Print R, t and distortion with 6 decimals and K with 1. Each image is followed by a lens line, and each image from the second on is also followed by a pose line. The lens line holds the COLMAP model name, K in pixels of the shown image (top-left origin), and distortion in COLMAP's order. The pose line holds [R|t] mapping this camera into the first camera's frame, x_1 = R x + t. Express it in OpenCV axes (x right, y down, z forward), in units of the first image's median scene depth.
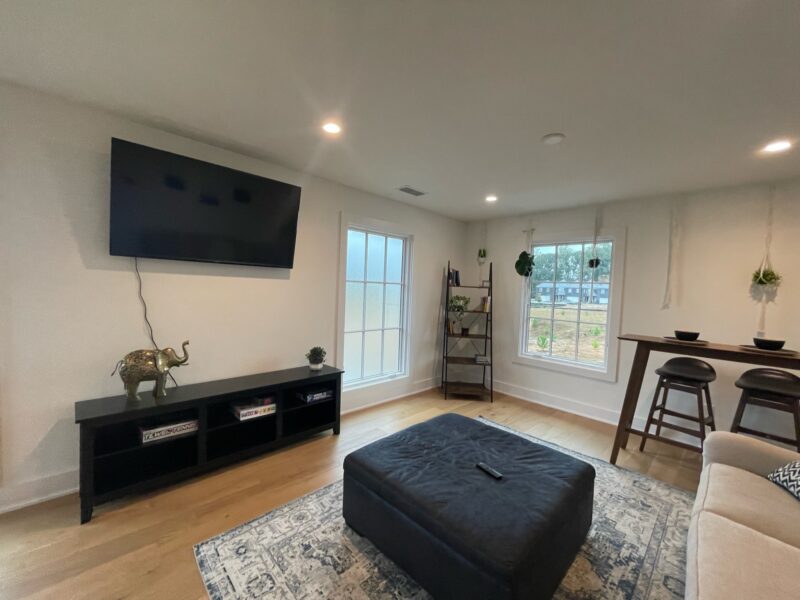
lens RADIAL K [[322.0, 0, 398.6], [0, 322.0, 300.5], [0, 0, 1]] dist [-0.002147, -0.000302]
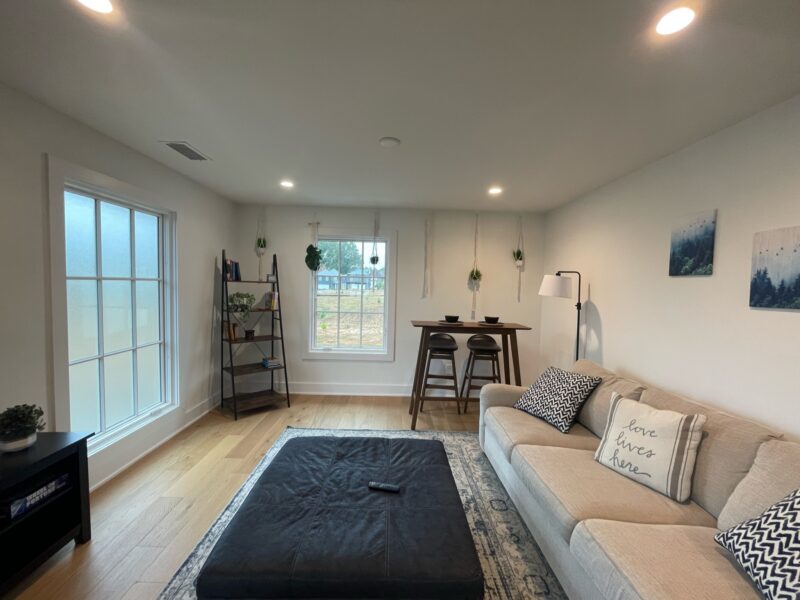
lens RADIAL K [[322.0, 0, 398.9], [0, 322.0, 299.8], [0, 0, 1]] dist [-0.002147, -0.000302]
pose [[0.690163, -0.056711, 0.721428, -0.184731], [0.030880, 0.998324, 0.048936, -0.034283], [-0.722994, -0.011496, 0.690758, 0.180425]]
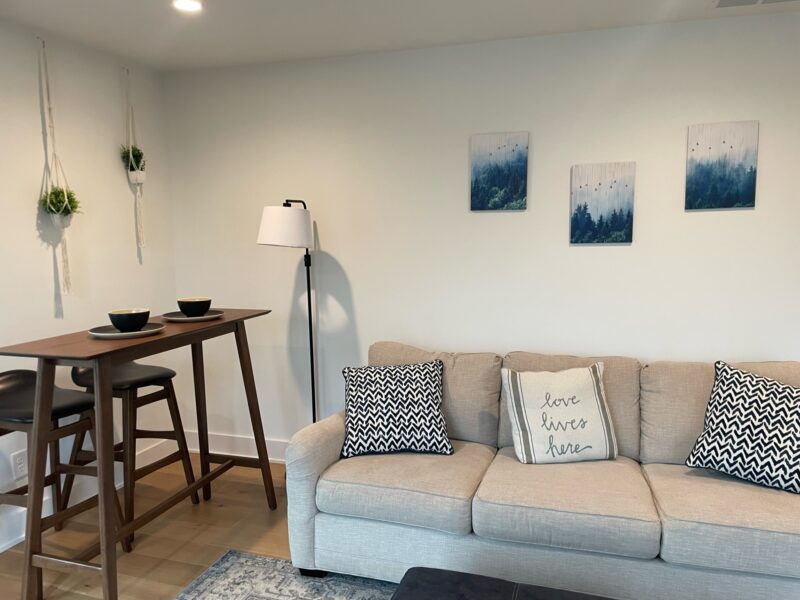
lens RADIAL K [[604.0, 0, 405.7], [0, 604.0, 302.6], [0, 0, 1]] dist [0.071227, -0.089940]
pose [[-0.465306, -0.146594, 0.872926, -0.135206], [0.023773, 0.983765, 0.177879, -0.066195], [-0.884831, 0.103520, -0.454267, 0.840283]]
